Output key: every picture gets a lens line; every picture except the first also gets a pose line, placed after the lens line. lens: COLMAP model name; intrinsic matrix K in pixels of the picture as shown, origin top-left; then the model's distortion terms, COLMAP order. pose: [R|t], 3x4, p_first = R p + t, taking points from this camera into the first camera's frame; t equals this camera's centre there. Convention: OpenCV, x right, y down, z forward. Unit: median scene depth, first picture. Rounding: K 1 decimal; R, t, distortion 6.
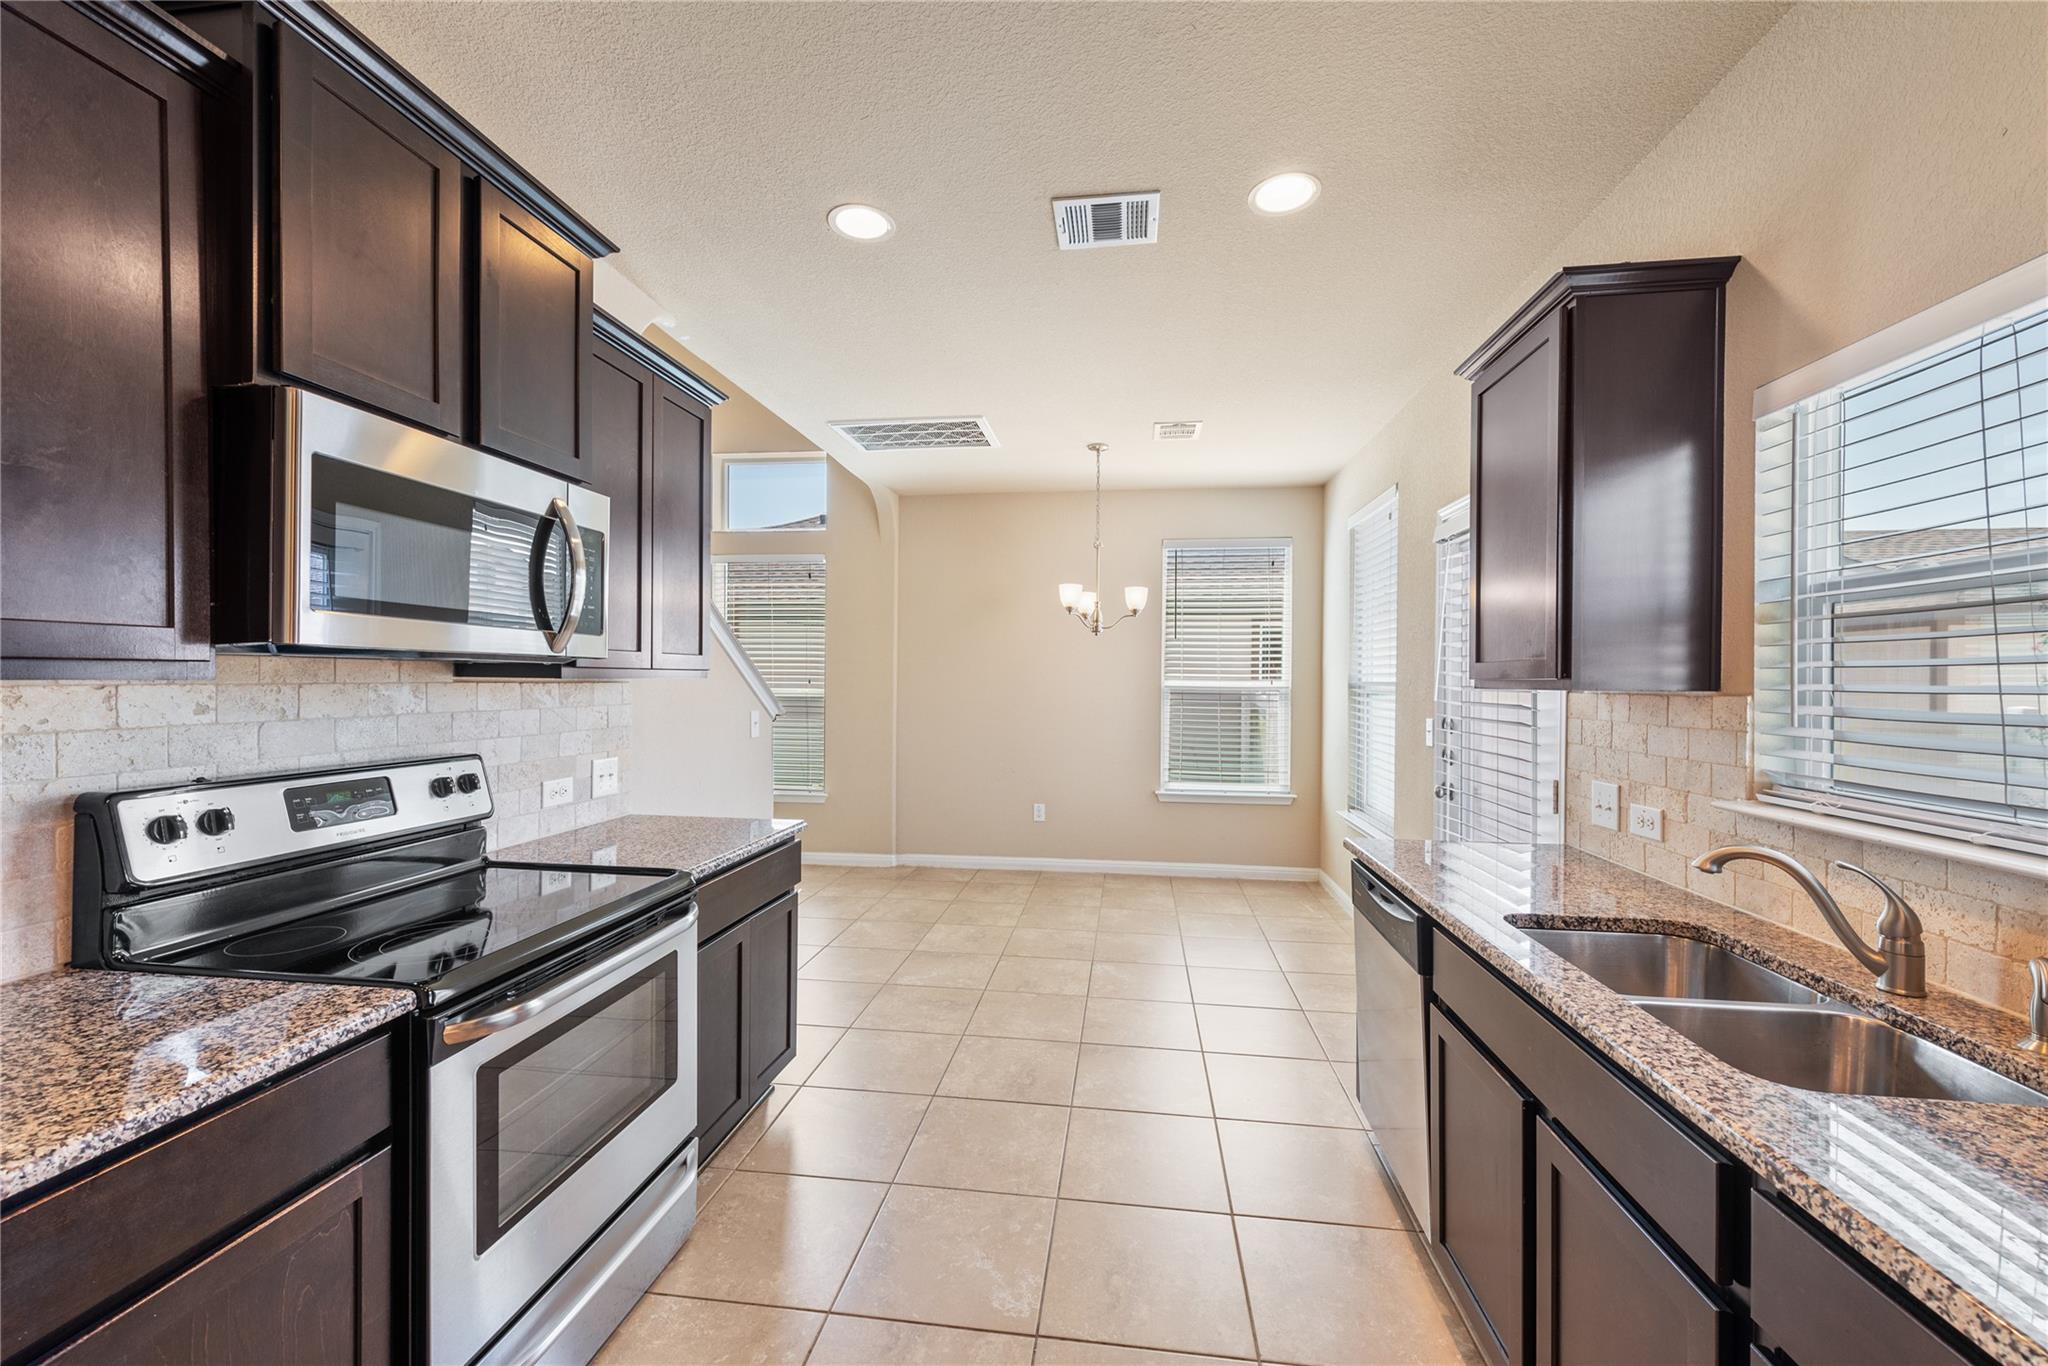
lens RADIAL K [[808.3, 0, 1024.0], [0, 808.3, 683.0], [0, 0, 1]] dist [0.000905, 0.000016]
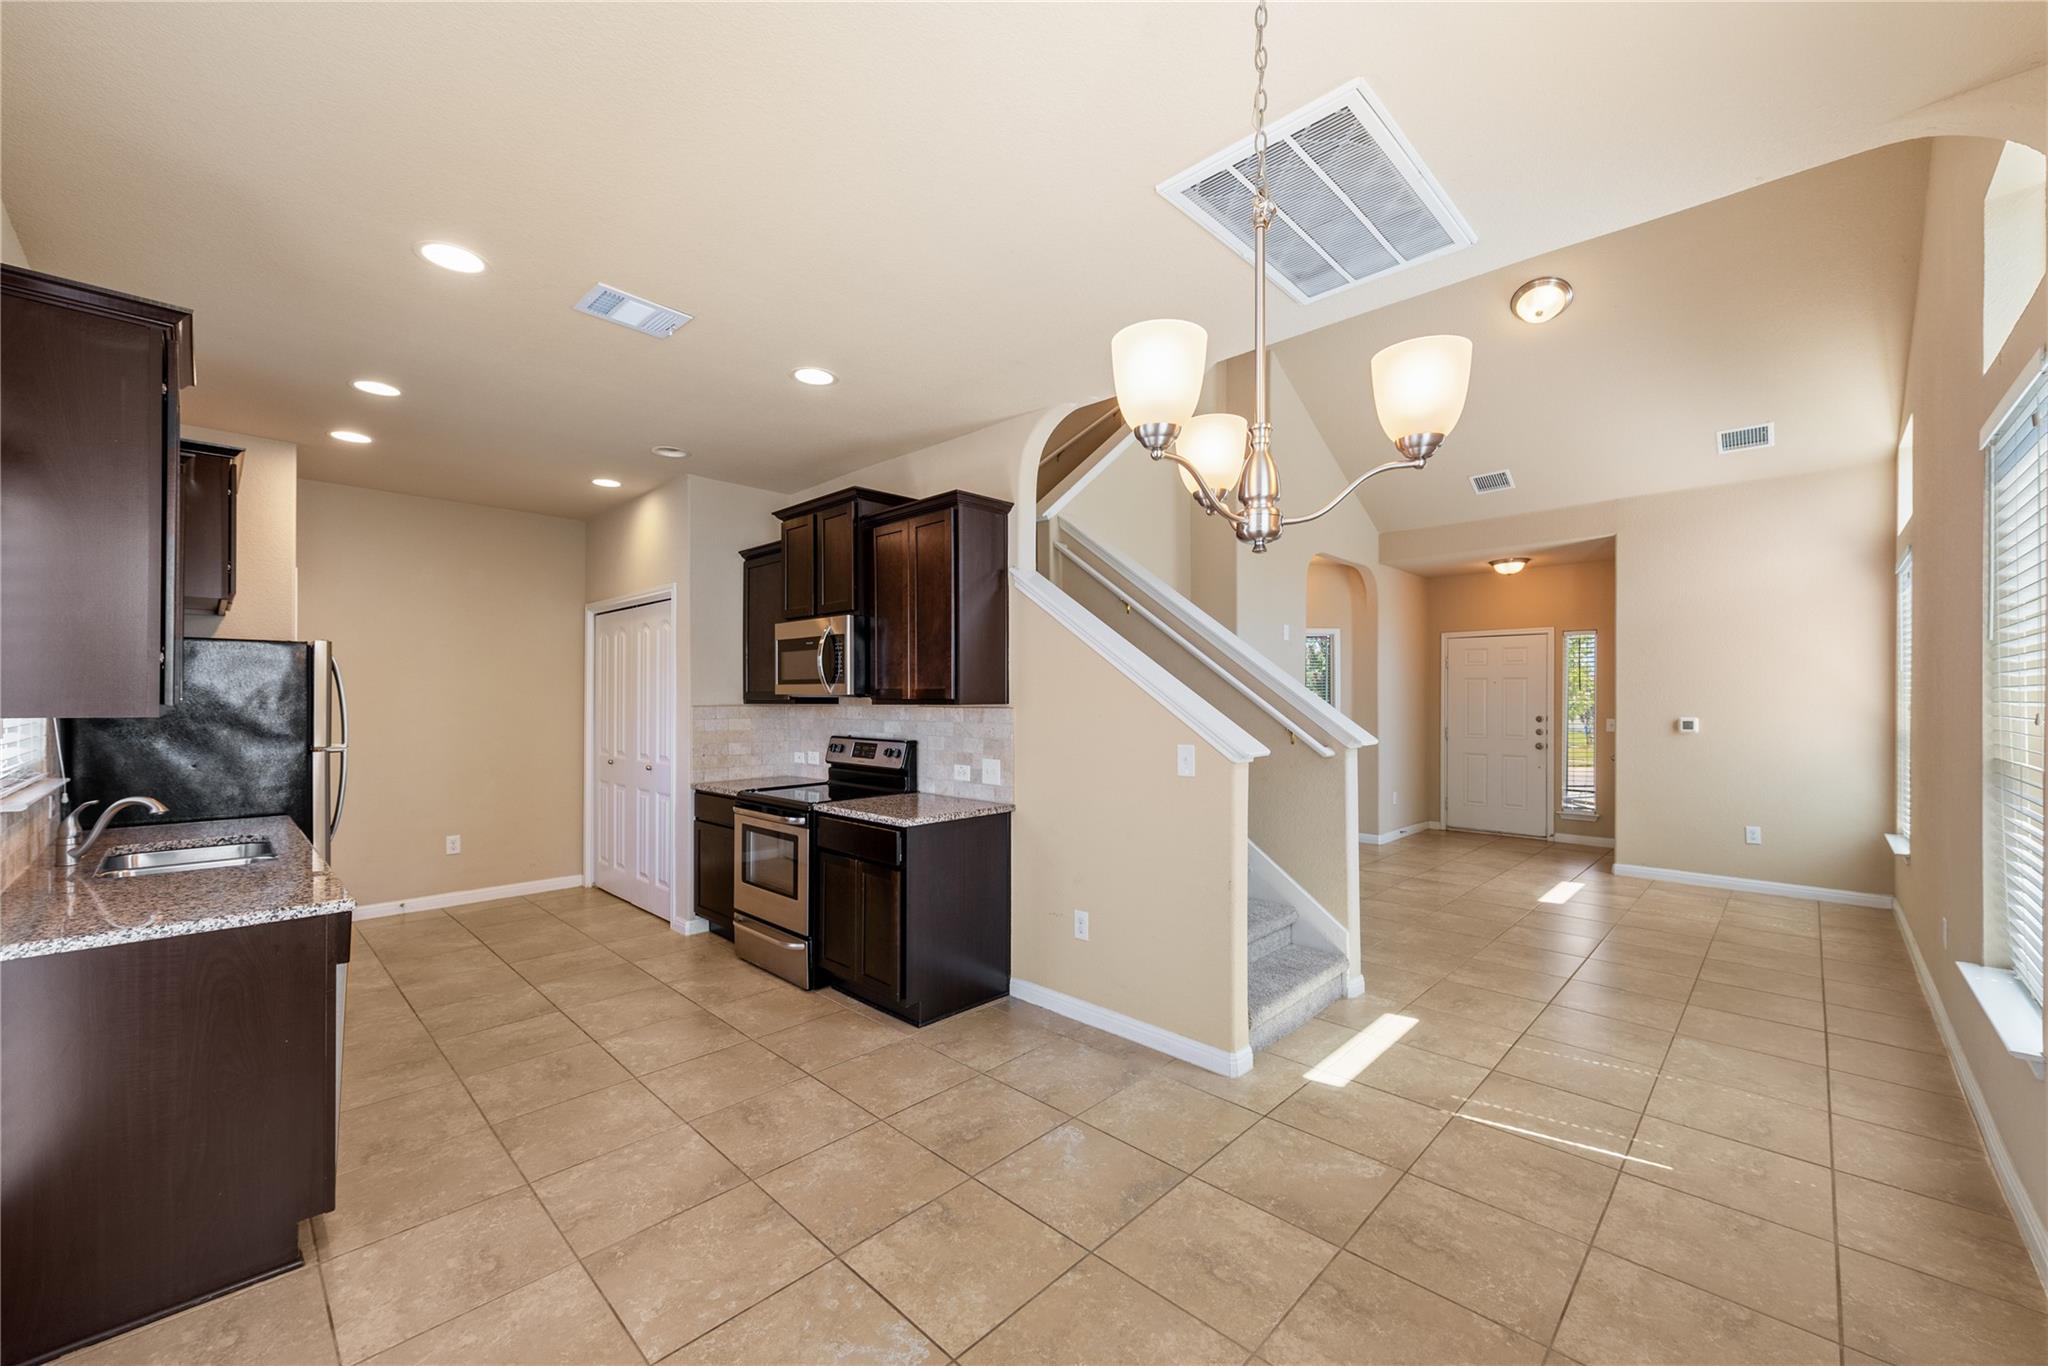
lens RADIAL K [[796.4, 0, 1032.2], [0, 796.4, 693.7], [0, 0, 1]] dist [-0.000434, -0.000406]
pose [[-0.597002, -0.013441, -0.802127, 0.650803], [-0.009304, 0.999908, -0.009830, -0.014001], [0.802186, 0.001594, -0.597073, 2.064551]]
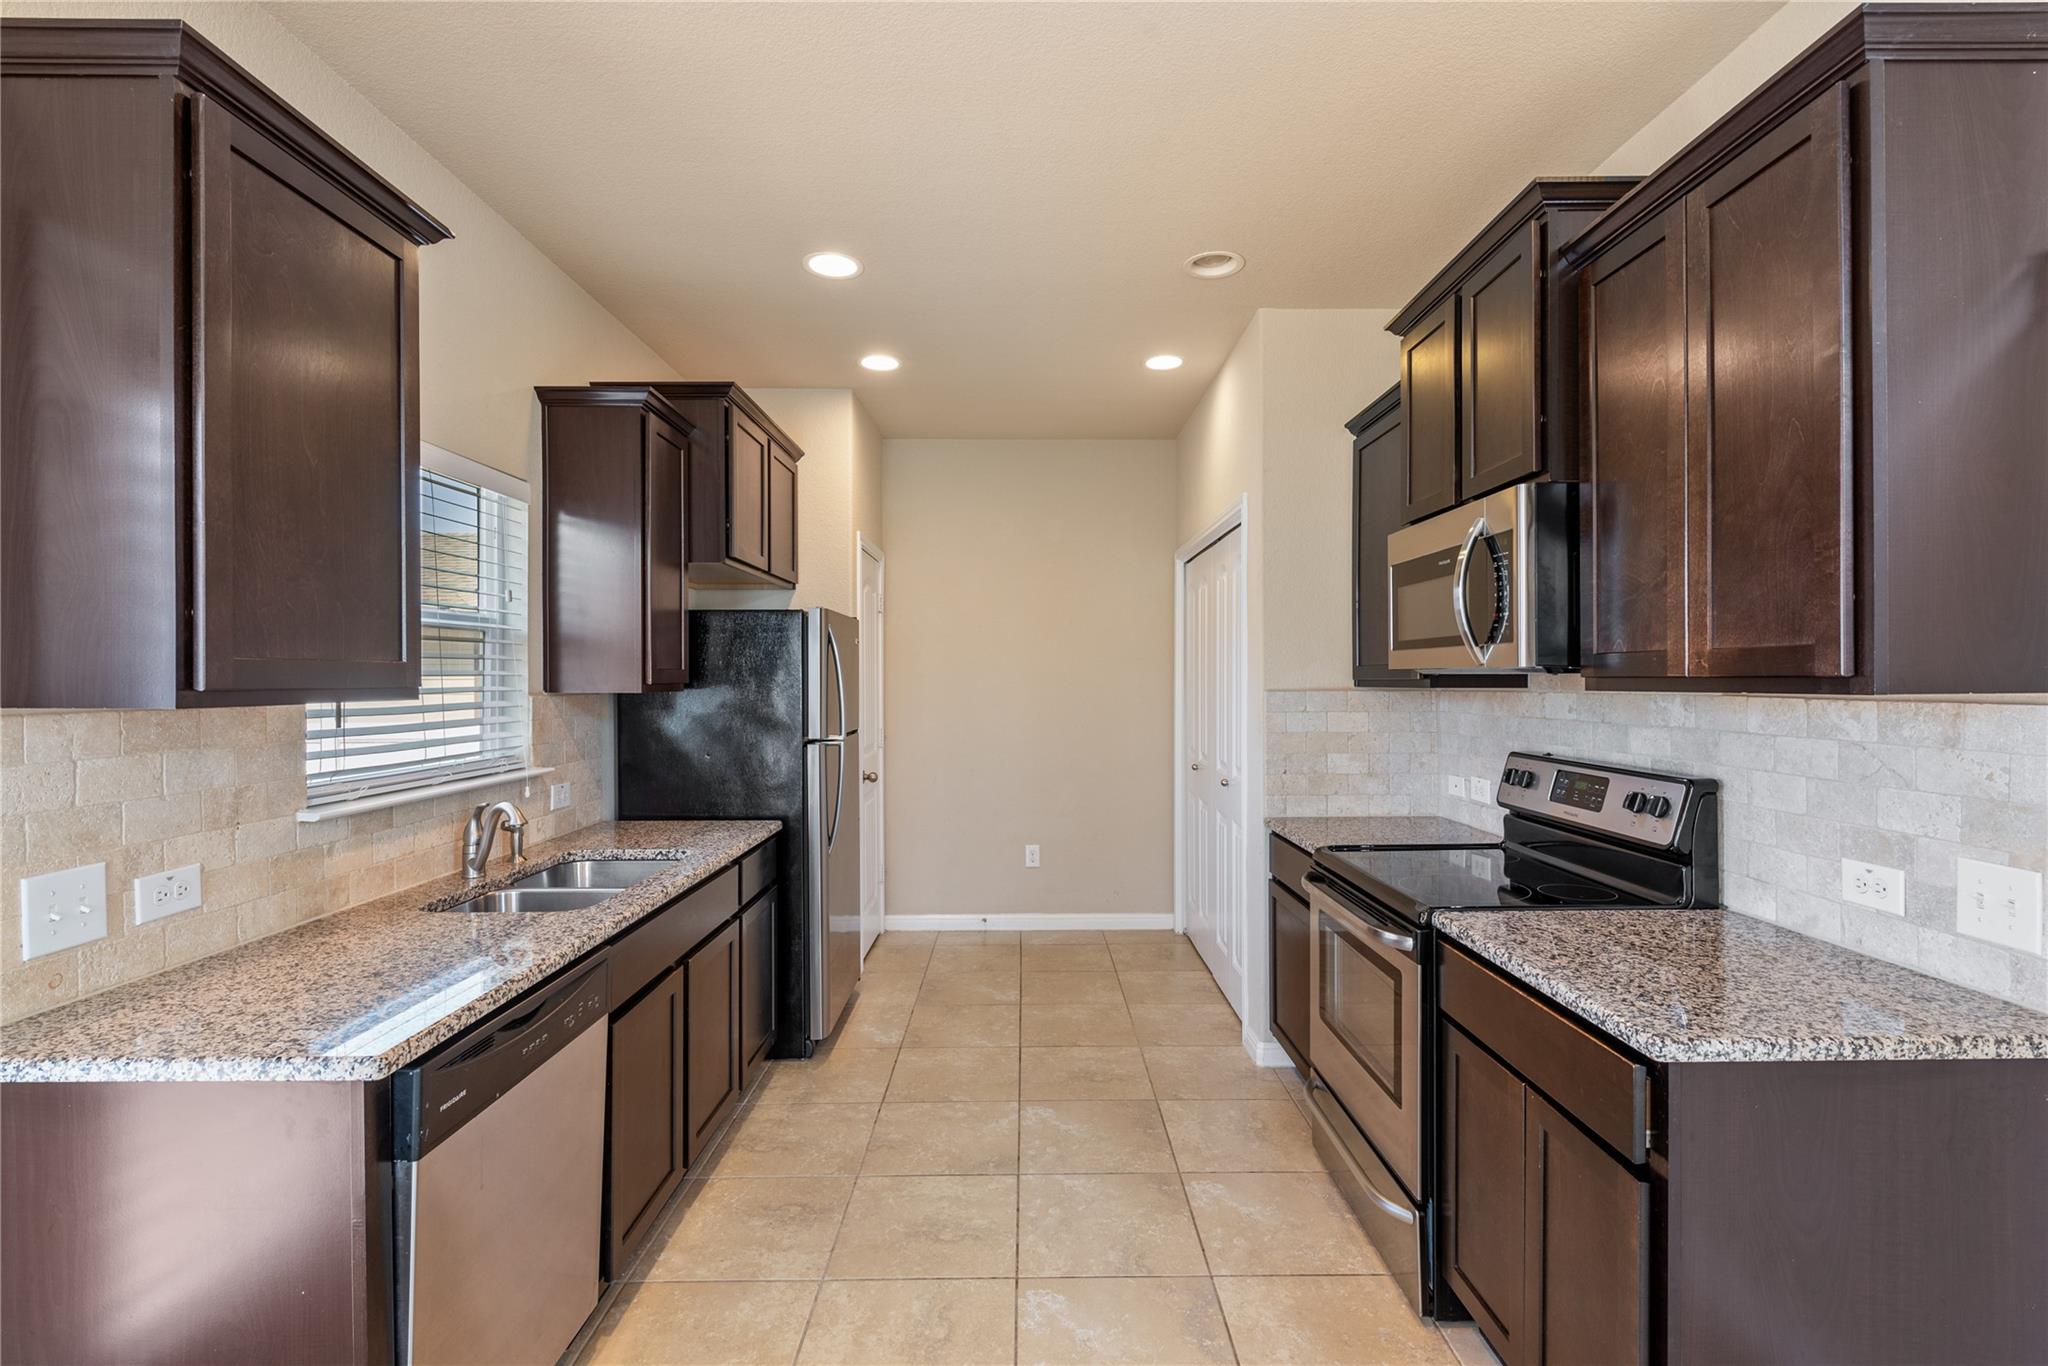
lens RADIAL K [[942.8, 0, 1024.0], [0, 942.8, 683.0], [0, 0, 1]] dist [0.001385, -0.000302]
pose [[-0.990410, -0.004864, -0.138072, 0.131670], [-0.006044, 0.999949, 0.008126, -0.014885], [0.138025, 0.008882, -0.990389, 1.568523]]
